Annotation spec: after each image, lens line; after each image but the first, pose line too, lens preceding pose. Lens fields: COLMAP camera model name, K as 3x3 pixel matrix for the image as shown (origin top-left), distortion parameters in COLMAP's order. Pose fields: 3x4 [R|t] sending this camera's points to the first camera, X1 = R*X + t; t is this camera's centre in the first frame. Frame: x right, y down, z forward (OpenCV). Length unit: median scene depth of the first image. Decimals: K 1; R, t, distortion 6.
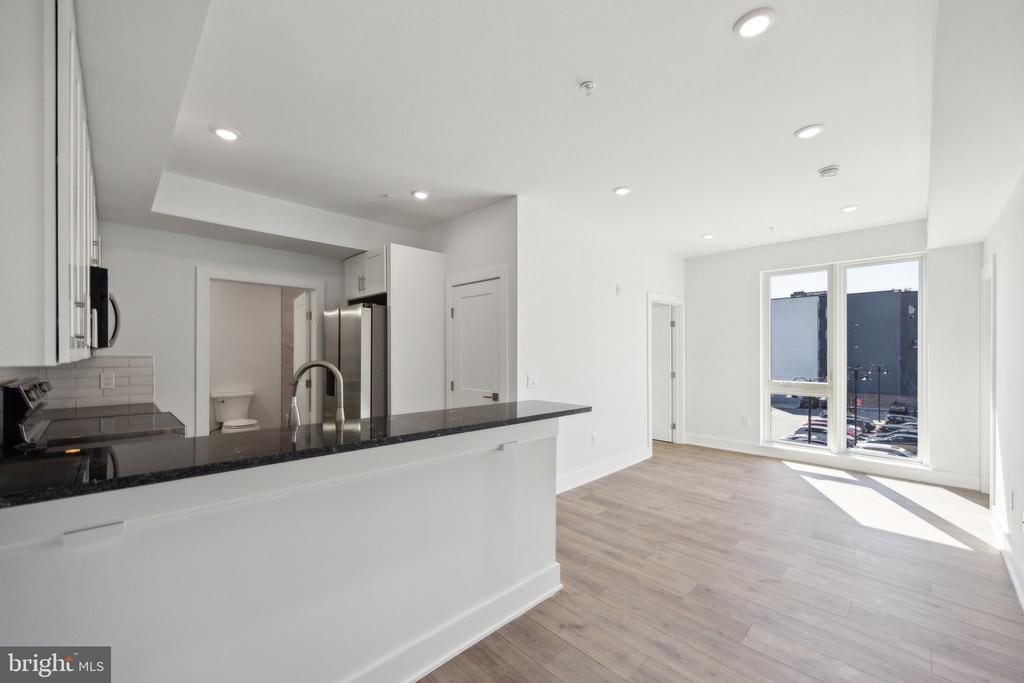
lens RADIAL K [[409.0, 0, 510.1], [0, 409.0, 348.8], [0, 0, 1]] dist [-0.002214, -0.000377]
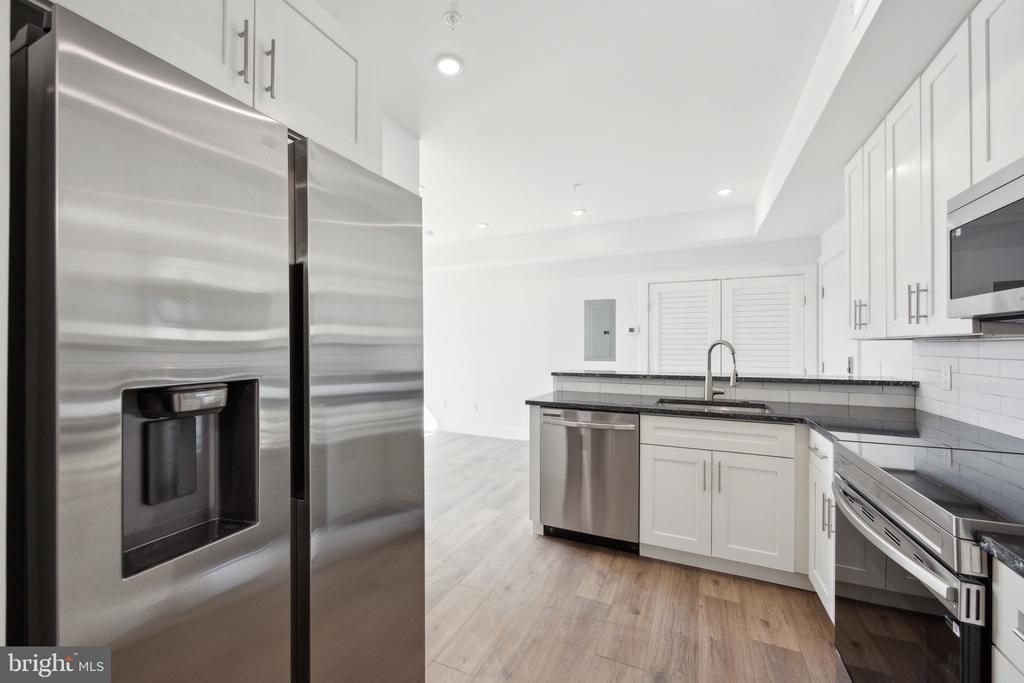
lens RADIAL K [[409.0, 0, 511.5], [0, 409.0, 338.2], [0, 0, 1]] dist [-0.002214, -0.000377]
pose [[-0.356530, 0.000218, 0.934284, -0.779548], [-0.008533, 0.999958, -0.003490, 0.004821], [-0.934245, -0.009217, -0.356513, 1.070939]]
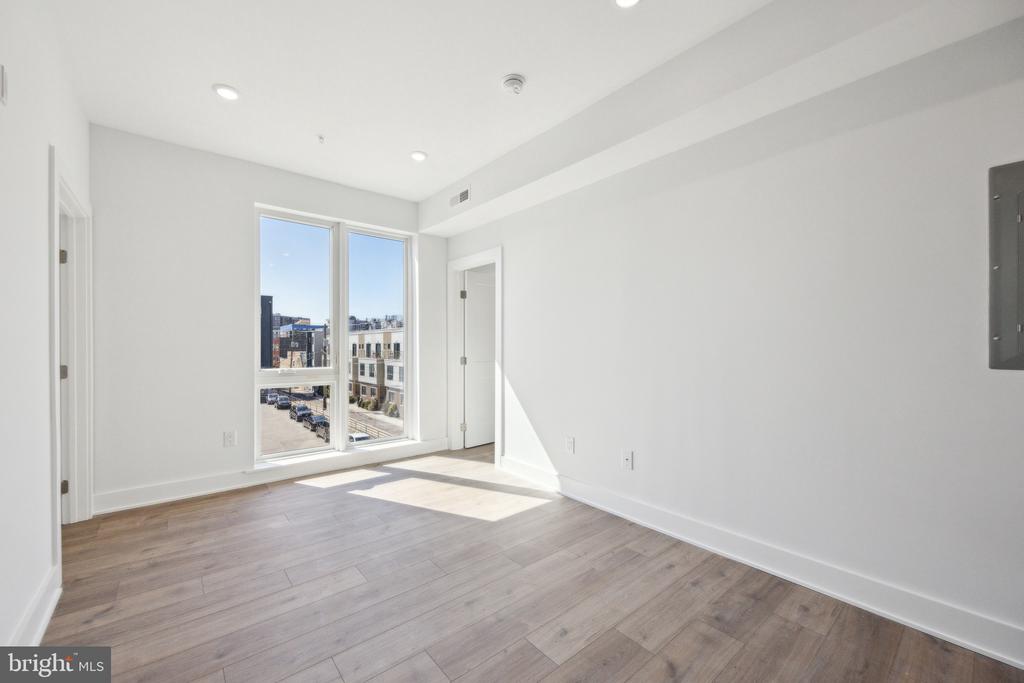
lens RADIAL K [[409.0, 0, 505.3], [0, 409.0, 343.5], [0, 0, 1]] dist [-0.002214, -0.000377]
pose [[0.088897, 0.003888, 0.996033, 0.006028], [-0.004845, 0.999982, -0.003471, 0.053573], [-0.996029, -0.004517, 0.088914, 0.787377]]
